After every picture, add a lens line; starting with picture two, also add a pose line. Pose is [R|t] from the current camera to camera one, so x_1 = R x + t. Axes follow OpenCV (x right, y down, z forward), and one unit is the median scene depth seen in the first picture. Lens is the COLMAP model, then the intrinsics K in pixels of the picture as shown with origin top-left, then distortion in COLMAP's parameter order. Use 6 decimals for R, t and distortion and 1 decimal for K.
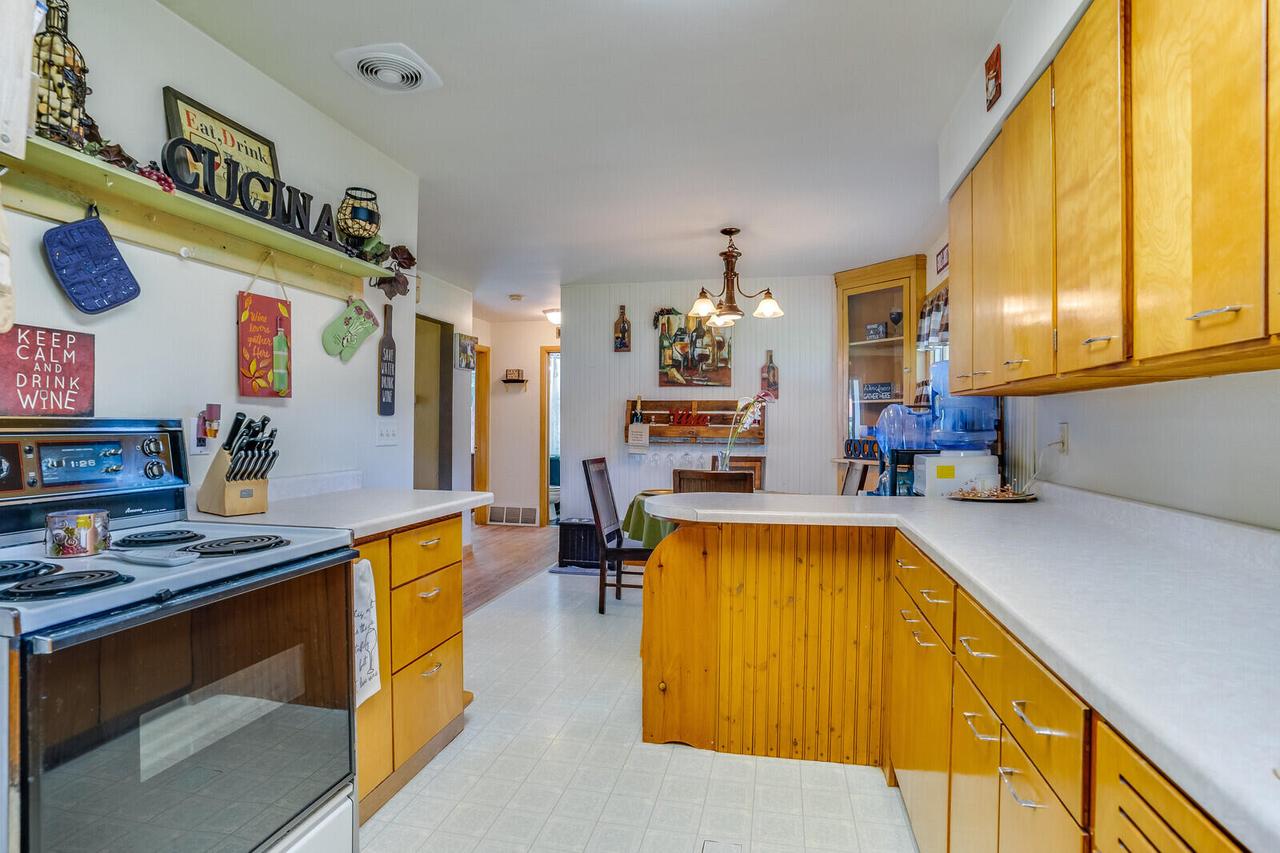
lens RADIAL K [[622.8, 0, 640.0], [0, 622.8, 426.5], [0, 0, 1]] dist [-0.001917, -0.000468]
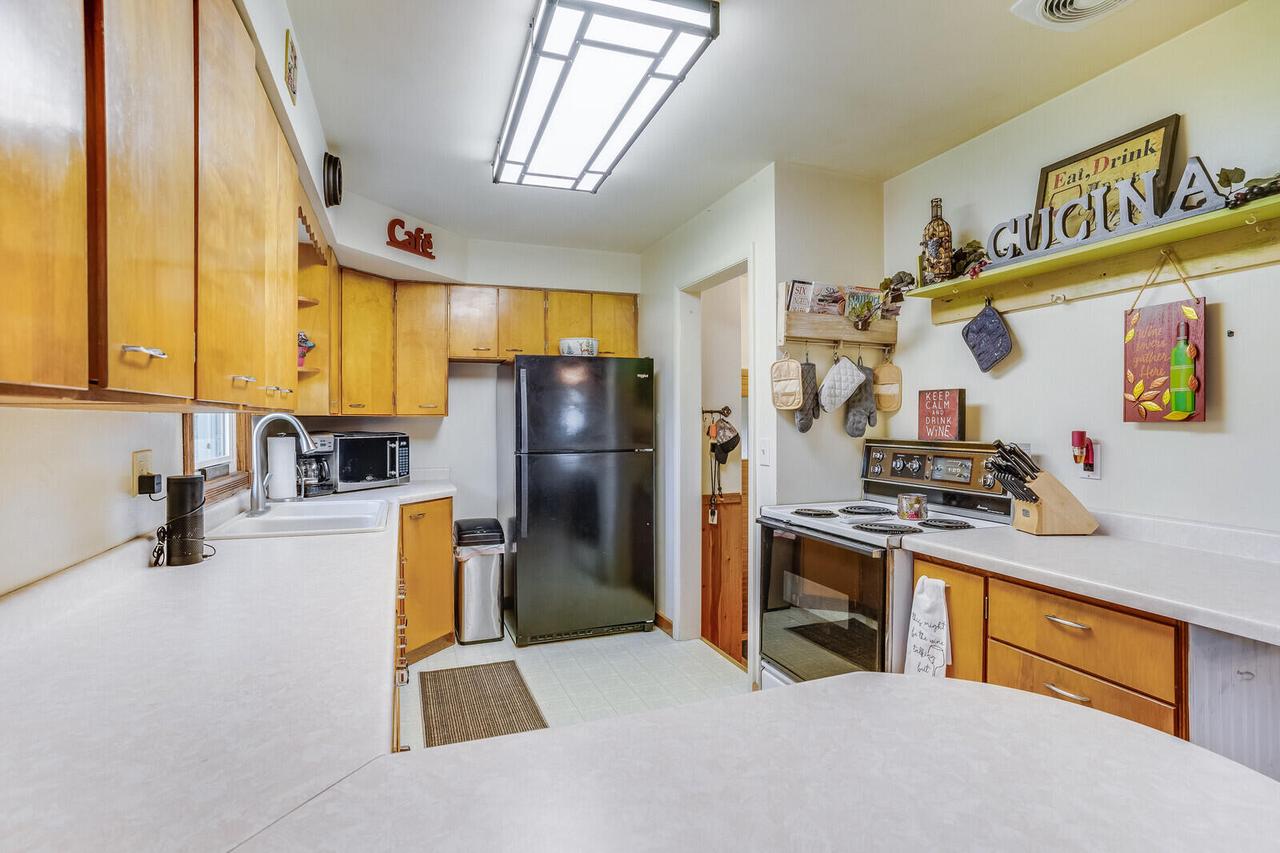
lens RADIAL K [[622.8, 0, 640.0], [0, 622.8, 426.5], [0, 0, 1]] dist [-0.001917, -0.000468]
pose [[-0.823953, 0.010946, -0.566553, 0.602270], [0.002940, 0.999883, 0.015042, -0.069962], [0.566651, 0.010728, -0.823888, 1.637613]]
